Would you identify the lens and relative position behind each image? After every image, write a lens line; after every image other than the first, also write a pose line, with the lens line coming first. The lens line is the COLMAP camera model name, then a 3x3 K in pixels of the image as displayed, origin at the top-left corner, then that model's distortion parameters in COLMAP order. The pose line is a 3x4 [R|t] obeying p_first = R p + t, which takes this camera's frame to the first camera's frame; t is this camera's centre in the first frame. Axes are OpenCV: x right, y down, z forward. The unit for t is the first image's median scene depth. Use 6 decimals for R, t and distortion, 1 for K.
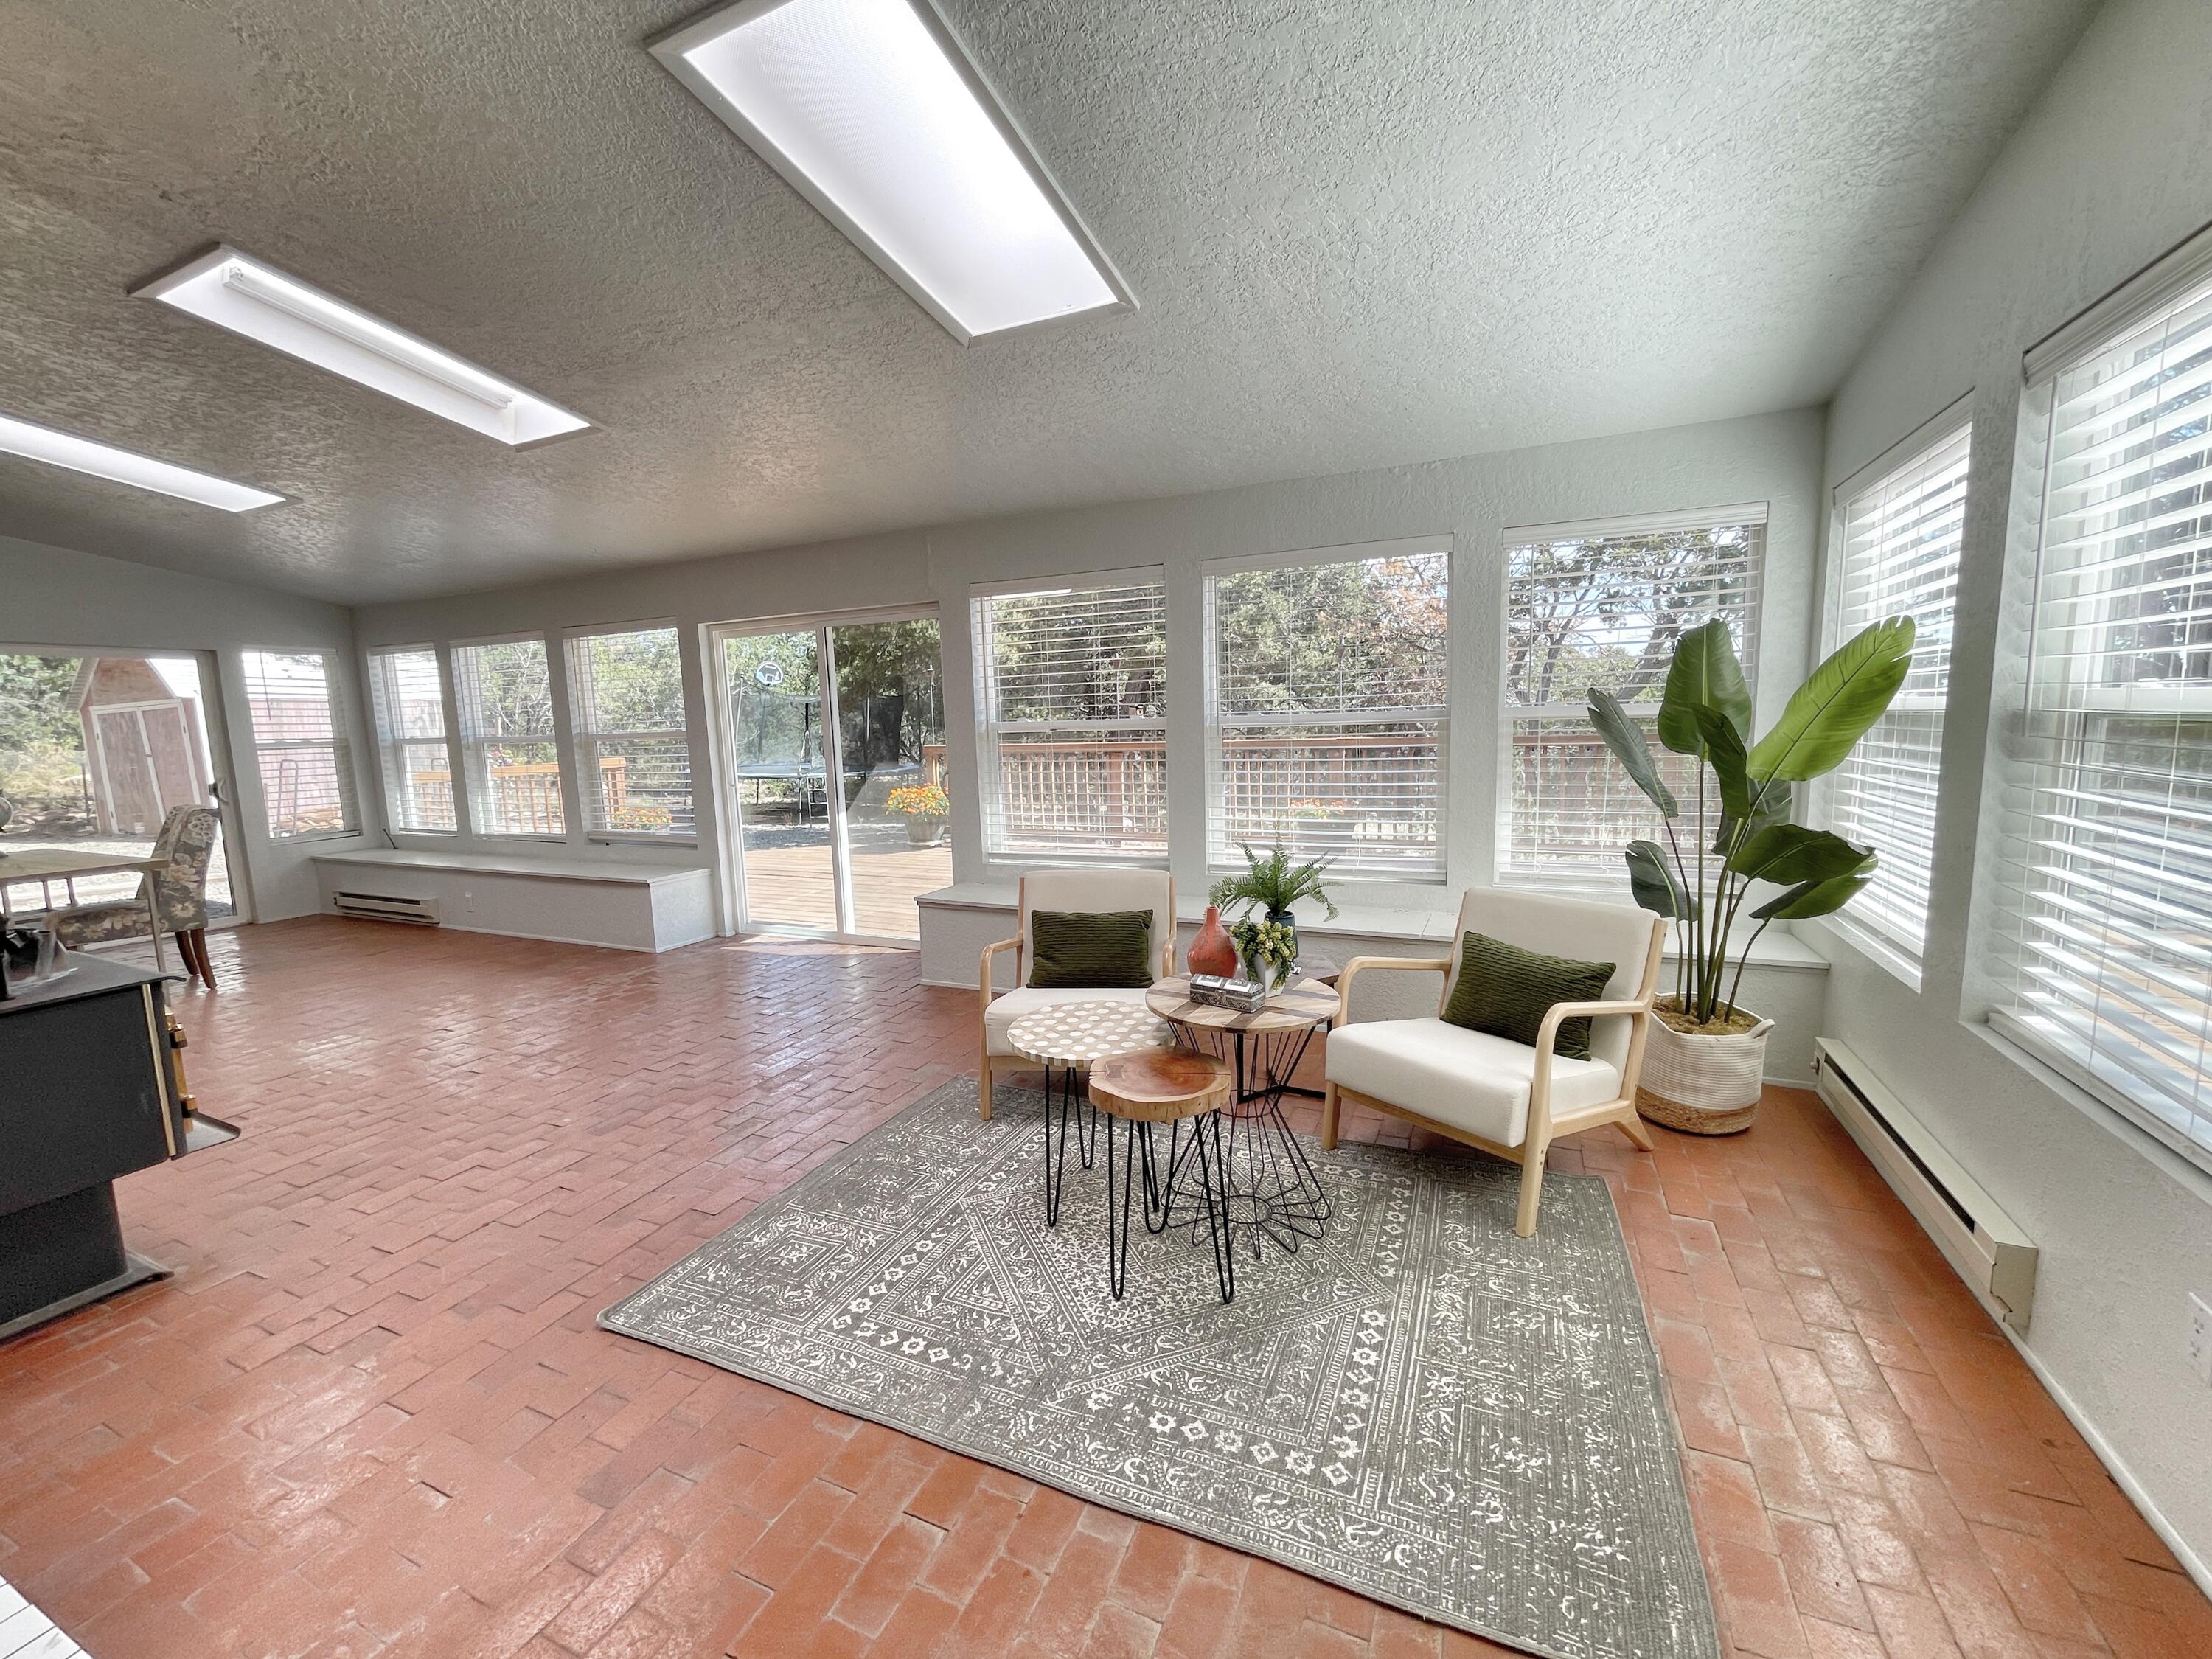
lens RADIAL K [[898.5, 0, 1095.1], [0, 898.5, 828.5], [0, 0, 1]] dist [-0.004802, 0.001633]
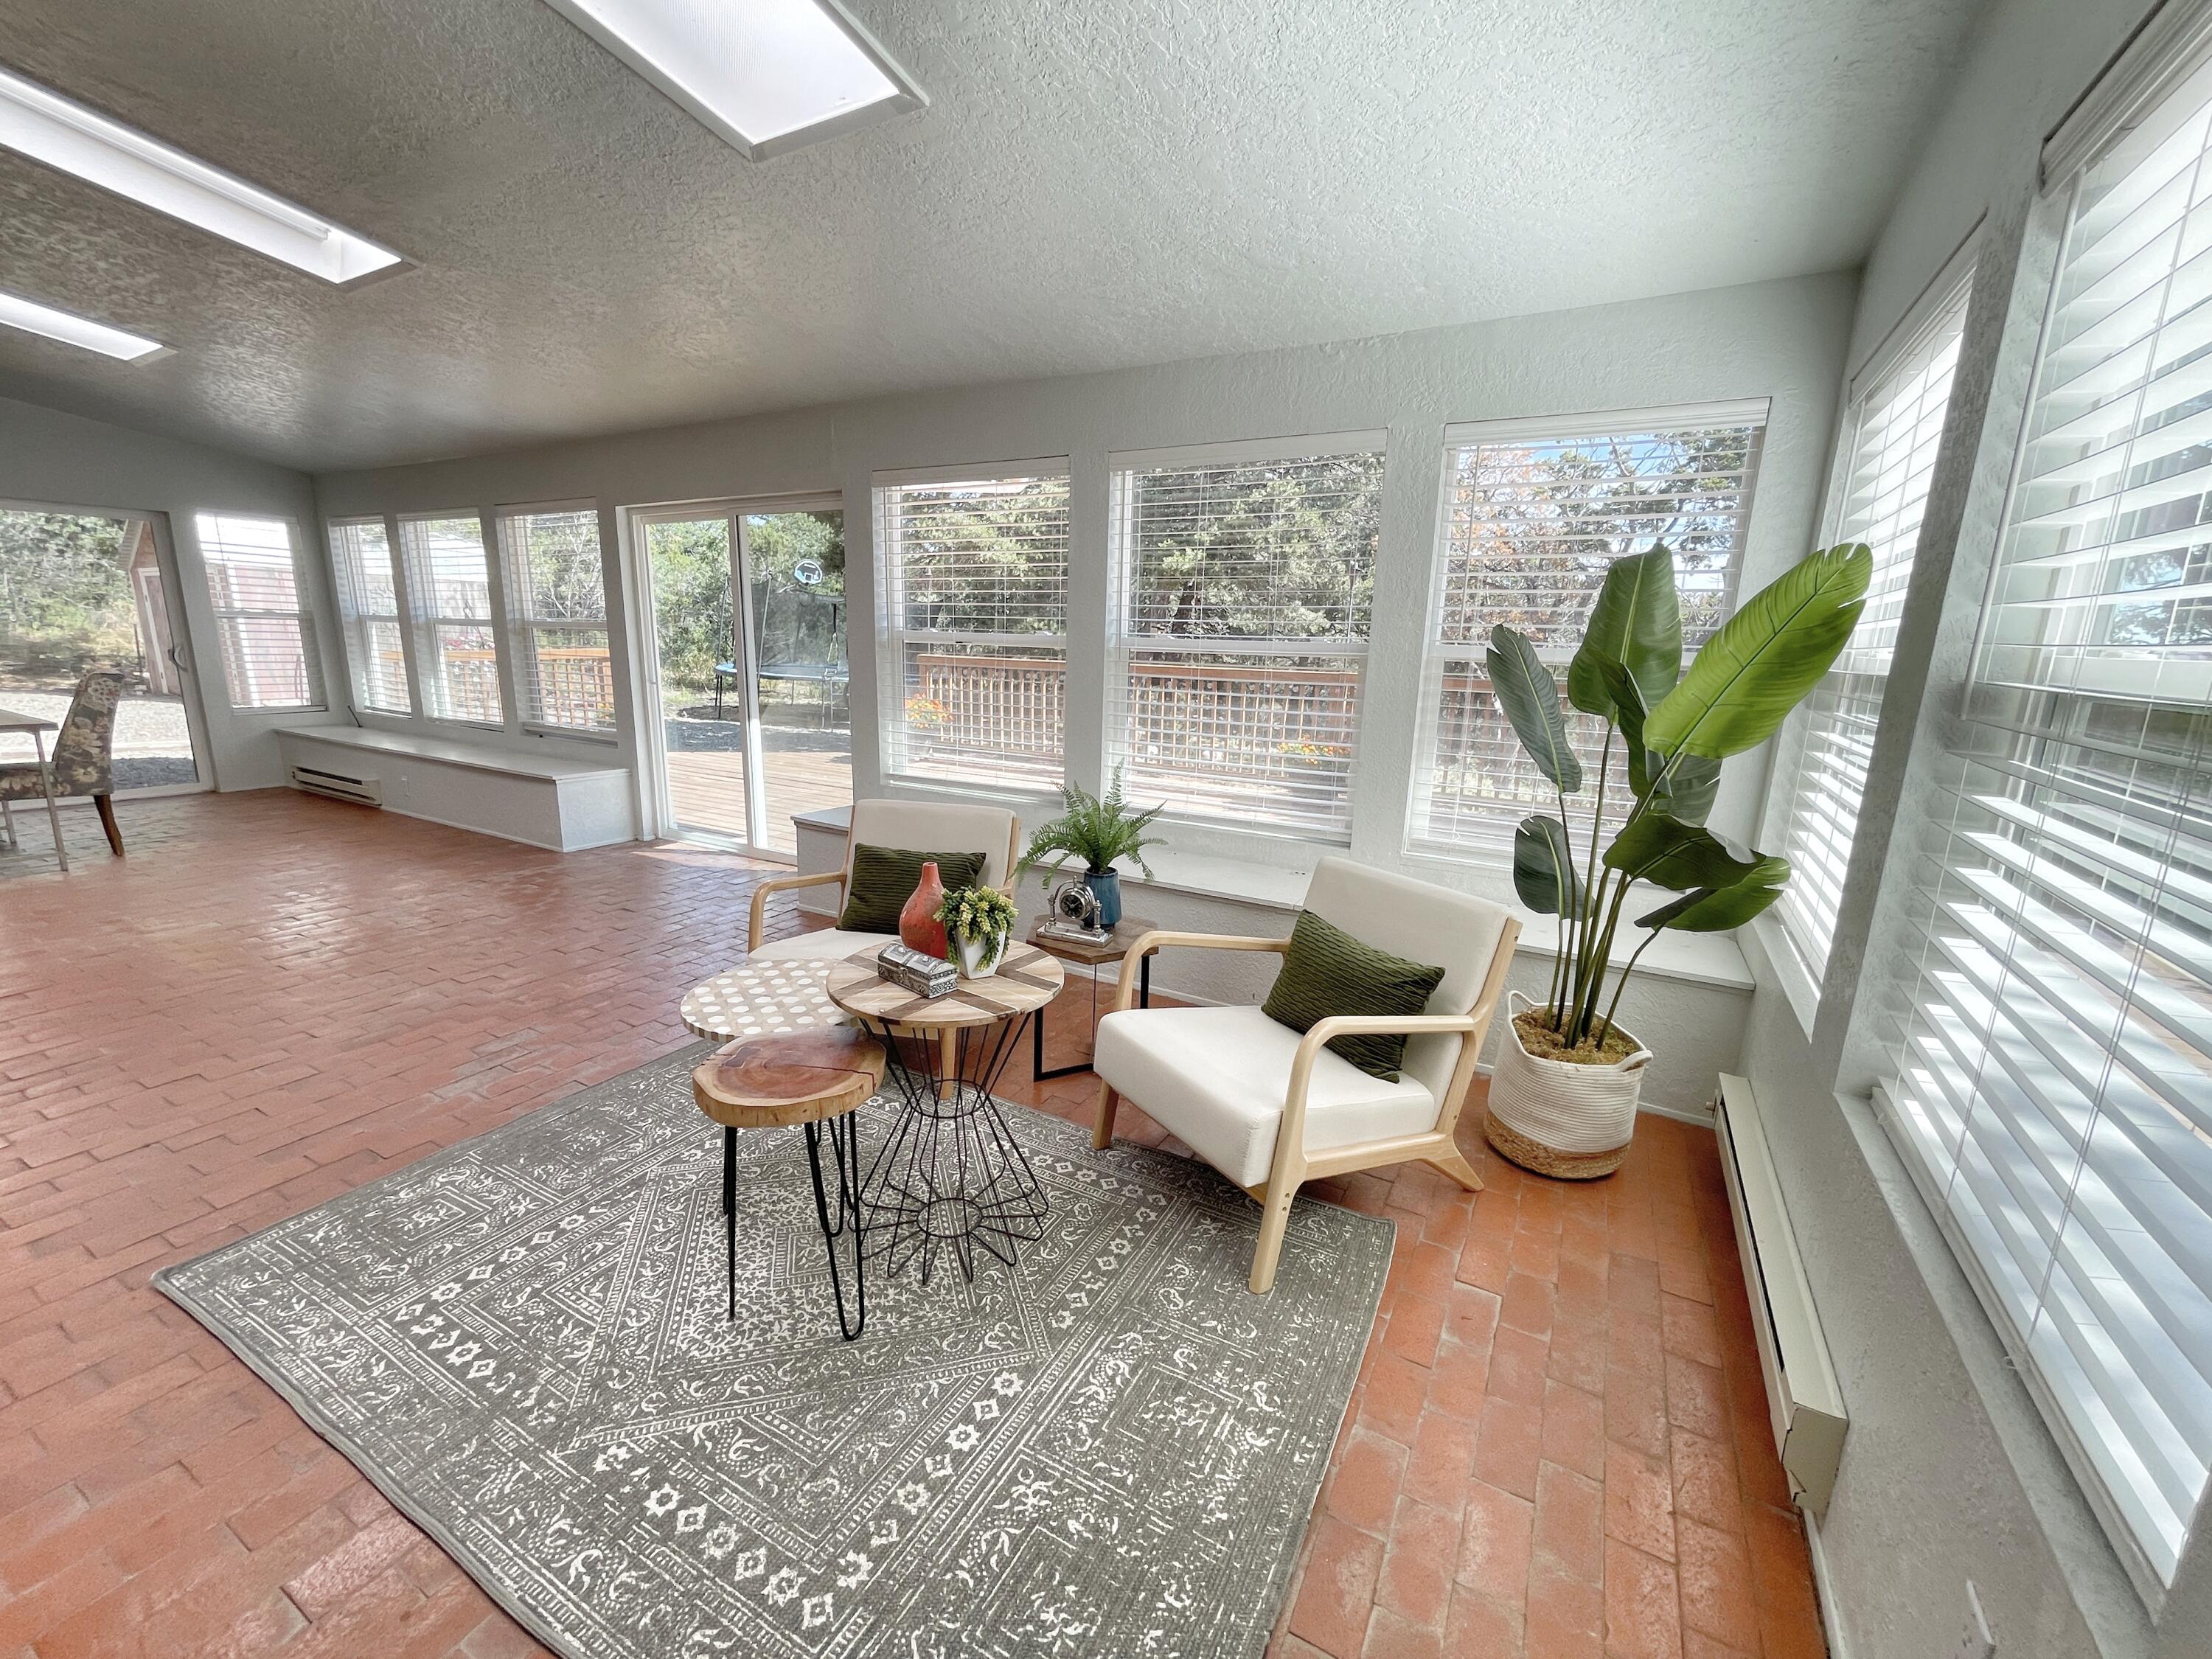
lens RADIAL K [[898.5, 0, 1096.9], [0, 898.5, 826.6], [0, 0, 1]] dist [-0.004802, 0.001633]
pose [[0.994858, 0.073262, -0.069924, 0.301385], [-0.066998, 0.993858, 0.088077, -0.025784], [0.075947, -0.082940, 0.993656, 0.174426]]
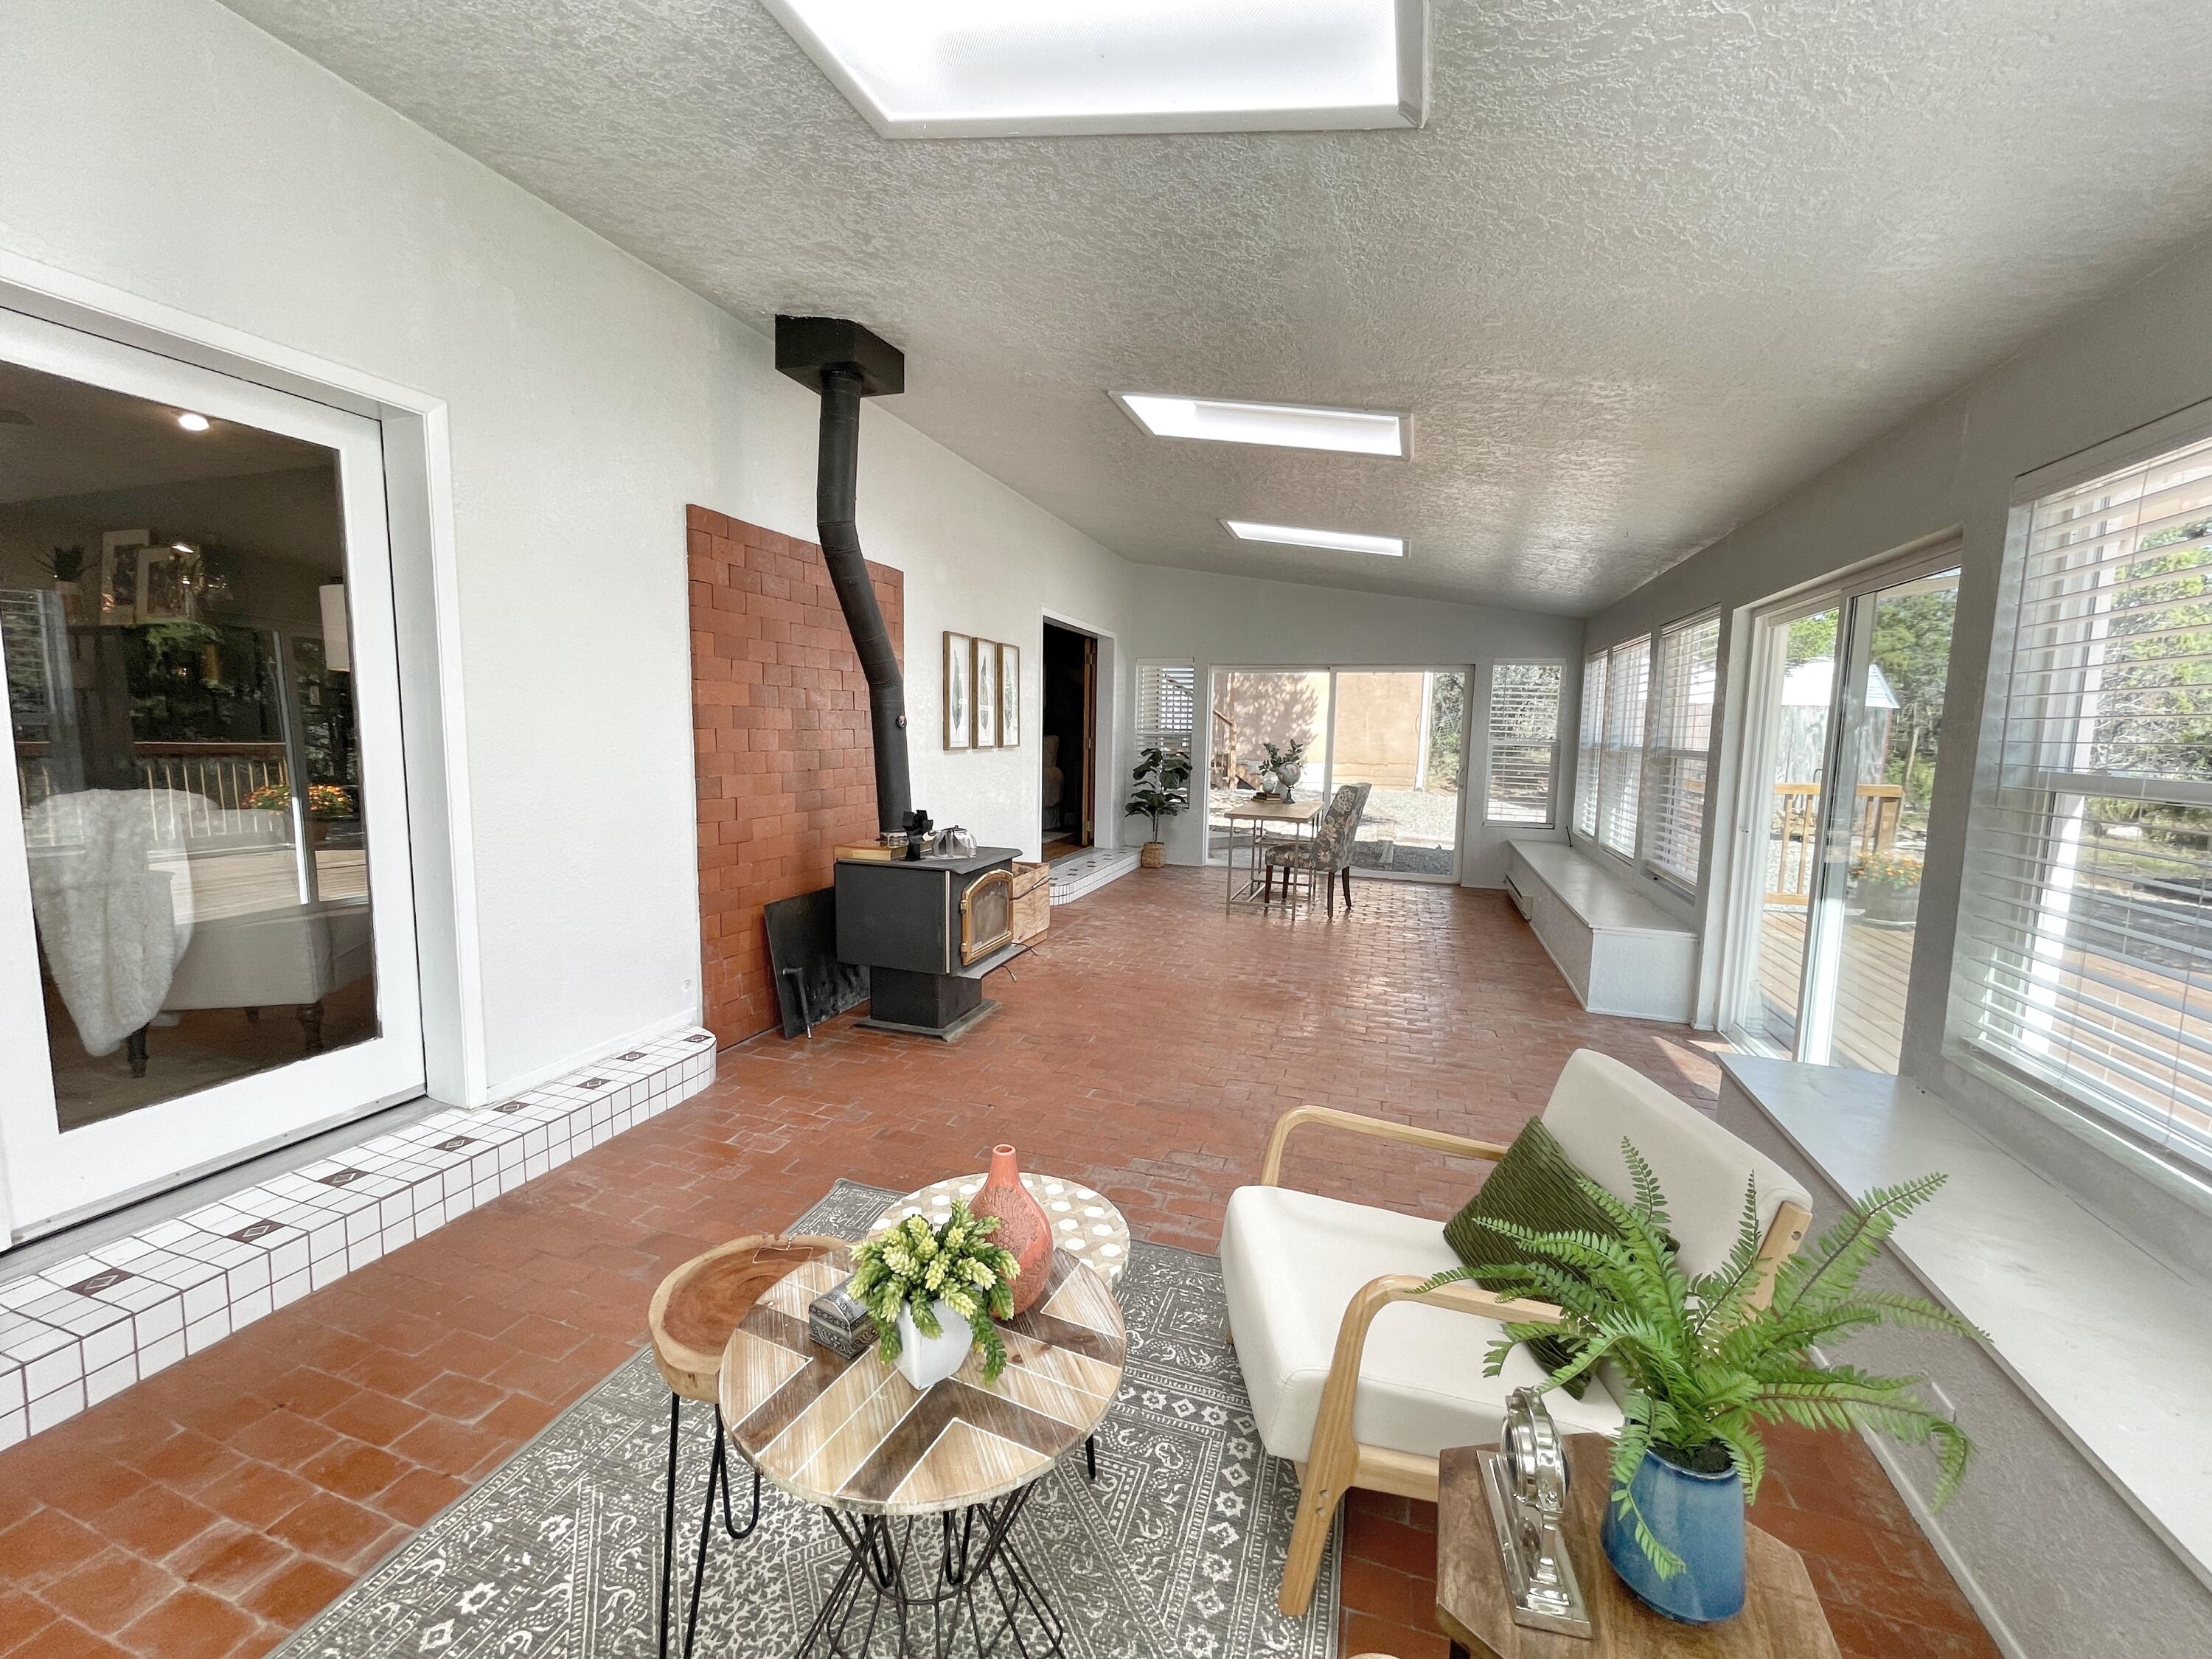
lens RADIAL K [[898.5, 0, 1094.8], [0, 898.5, 823.0], [0, 0, 1]] dist [-0.004802, 0.001633]
pose [[0.102909, 0.139439, -0.984869, 0.531184], [-0.148971, 0.981119, 0.123342, -0.138526], [0.983472, 0.134024, 0.121738, 0.859958]]
